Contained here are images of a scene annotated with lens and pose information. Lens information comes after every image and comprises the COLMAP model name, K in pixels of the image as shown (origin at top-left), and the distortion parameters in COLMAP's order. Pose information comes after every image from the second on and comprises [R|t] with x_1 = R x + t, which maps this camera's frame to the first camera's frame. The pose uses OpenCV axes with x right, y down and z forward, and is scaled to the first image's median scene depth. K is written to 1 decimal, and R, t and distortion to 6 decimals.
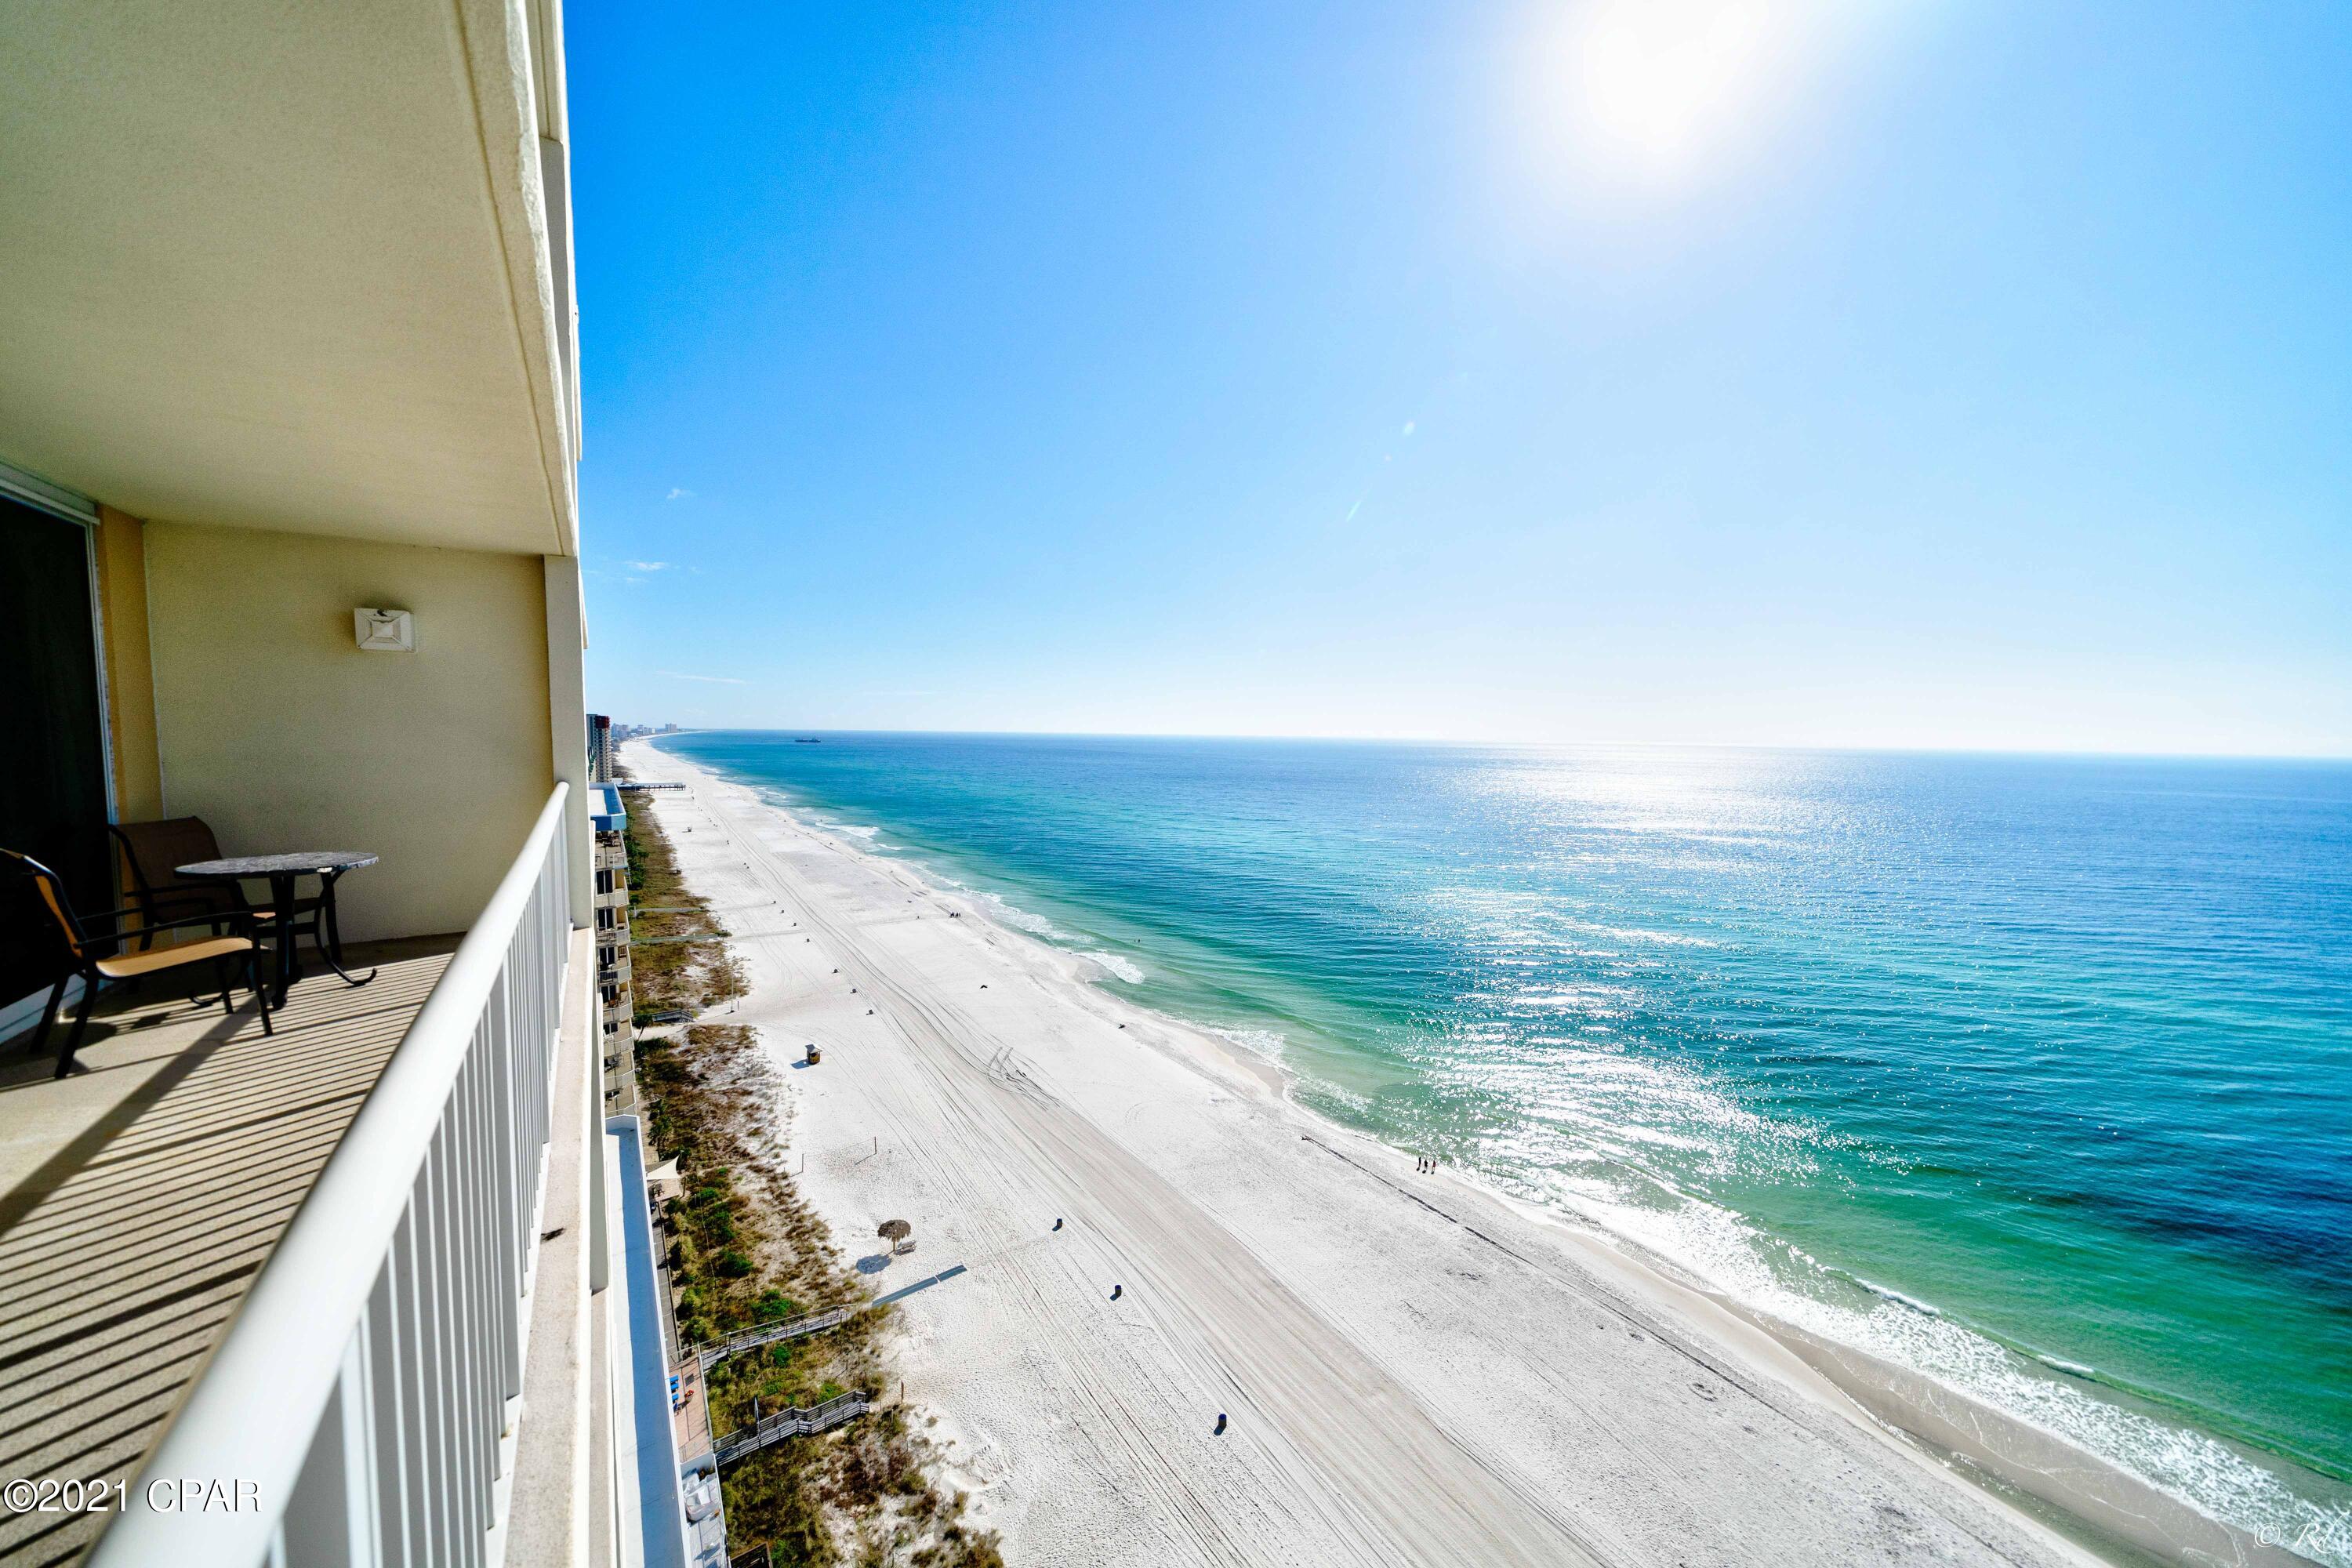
lens RADIAL K [[809.4, 0, 1176.0], [0, 809.4, 784.0], [0, 0, 1]] dist [-0.001364, -0.000098]
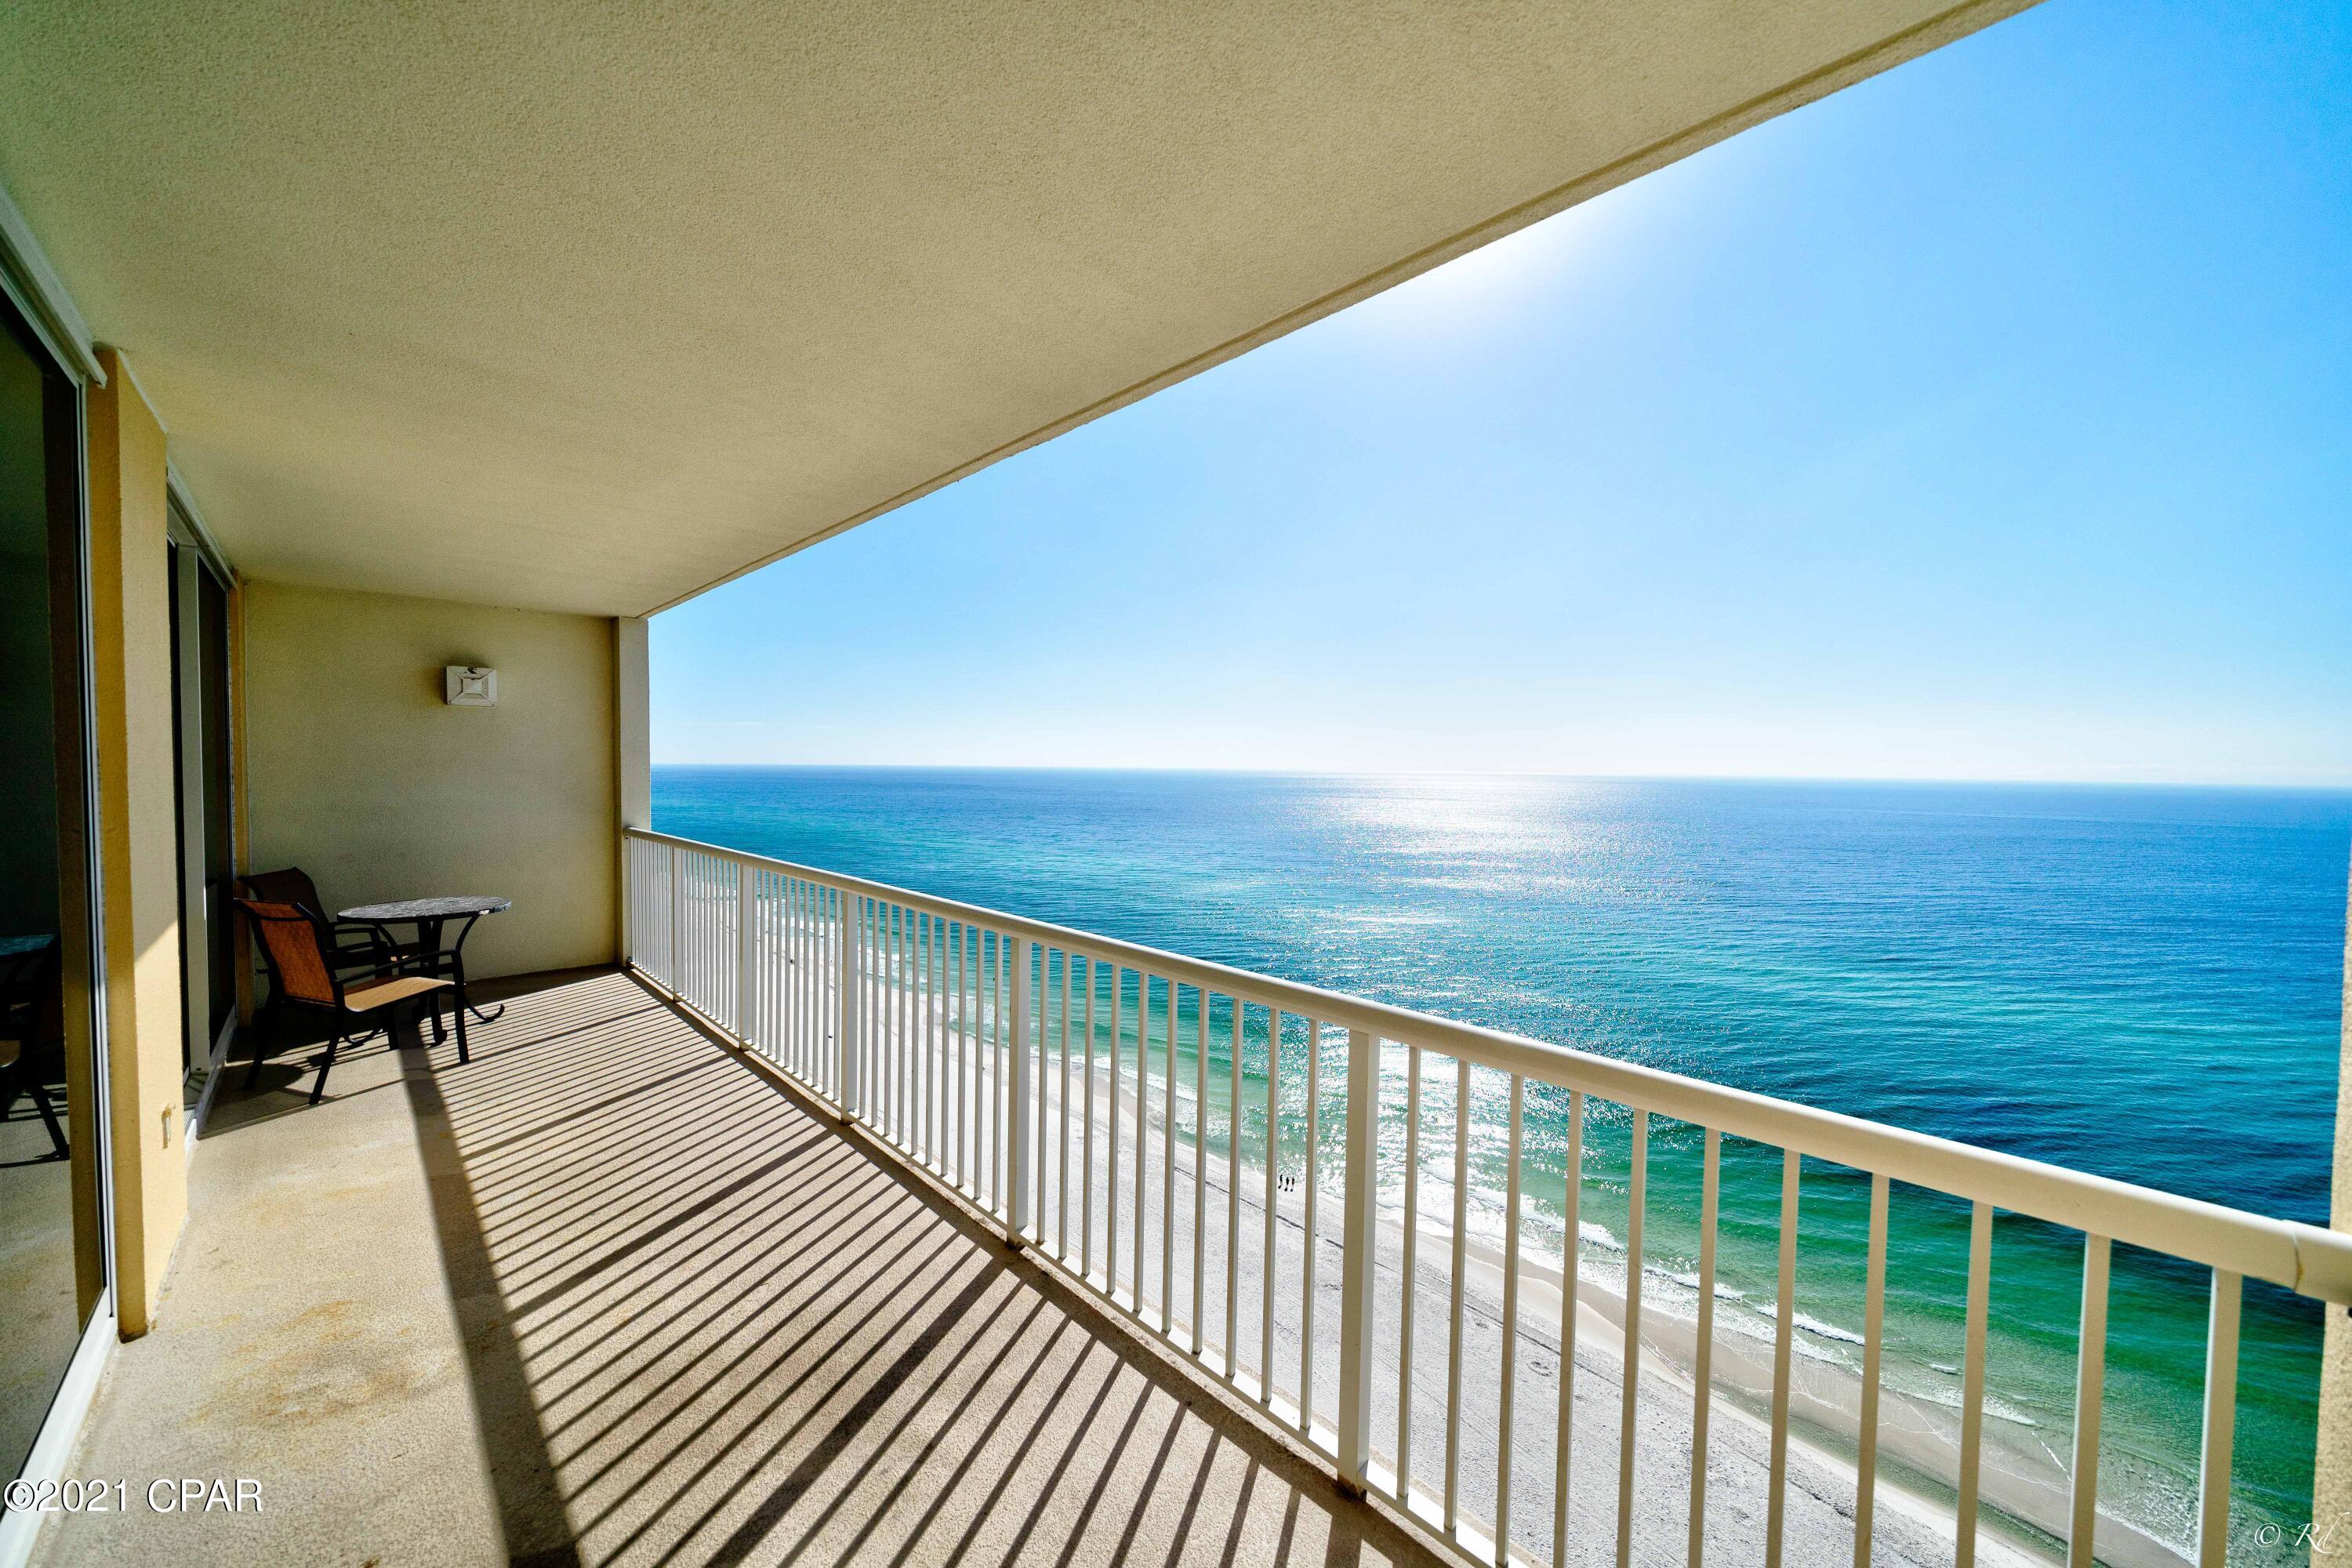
lens RADIAL K [[809.4, 0, 1176.0], [0, 809.4, 784.0], [0, 0, 1]] dist [-0.001364, -0.000098]
pose [[0.983775, -0.007283, 0.179260, -0.270587], [0.014395, 0.999159, -0.038407, -0.009461], [-0.178829, 0.040364, 0.983052, -0.202729]]
